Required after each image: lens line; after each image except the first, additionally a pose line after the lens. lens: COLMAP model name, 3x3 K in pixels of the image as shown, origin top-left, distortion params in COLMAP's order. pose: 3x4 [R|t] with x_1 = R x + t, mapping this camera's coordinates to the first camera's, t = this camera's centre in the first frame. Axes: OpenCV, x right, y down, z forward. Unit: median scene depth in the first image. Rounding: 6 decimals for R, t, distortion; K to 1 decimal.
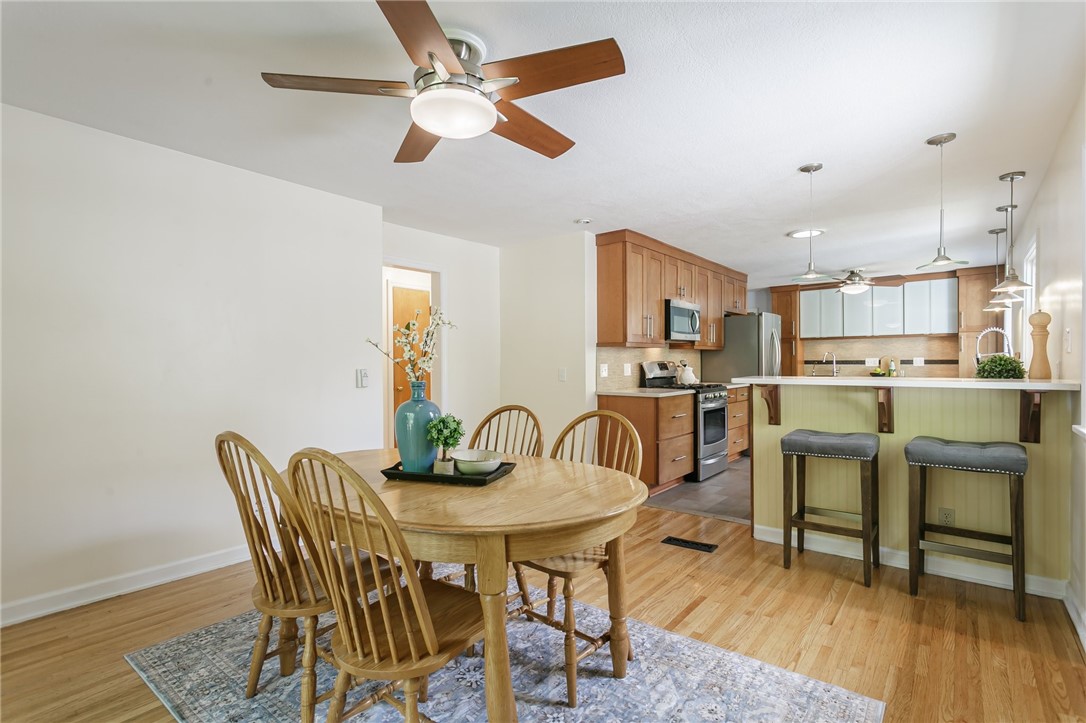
lens RADIAL K [[522.2, 0, 543.0], [0, 522.2, 361.5], [0, 0, 1]] dist [0.001884, 0.009555]
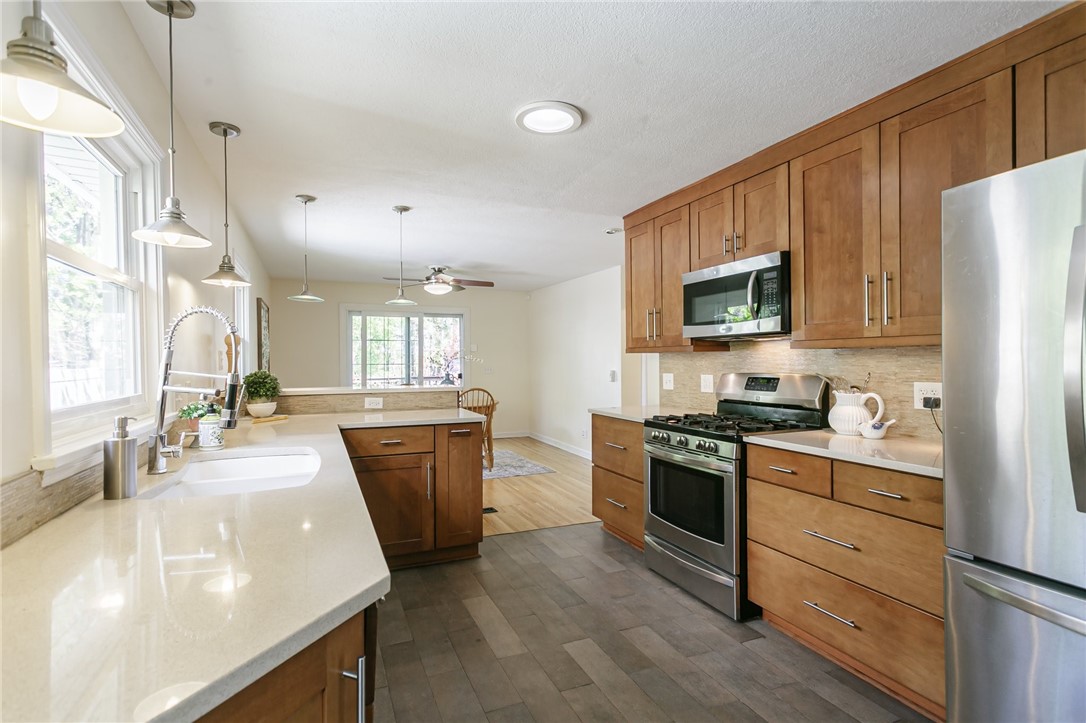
lens RADIAL K [[520.6, 0, 541.4], [0, 520.6, 363.6], [0, 0, 1]] dist [0.002306, 0.001098]
pose [[-0.465725, 0.013893, -0.884821, 0.669163], [0.007059, 0.999903, 0.011984, -0.015556], [0.884901, -0.000665, -0.465778, 0.867175]]
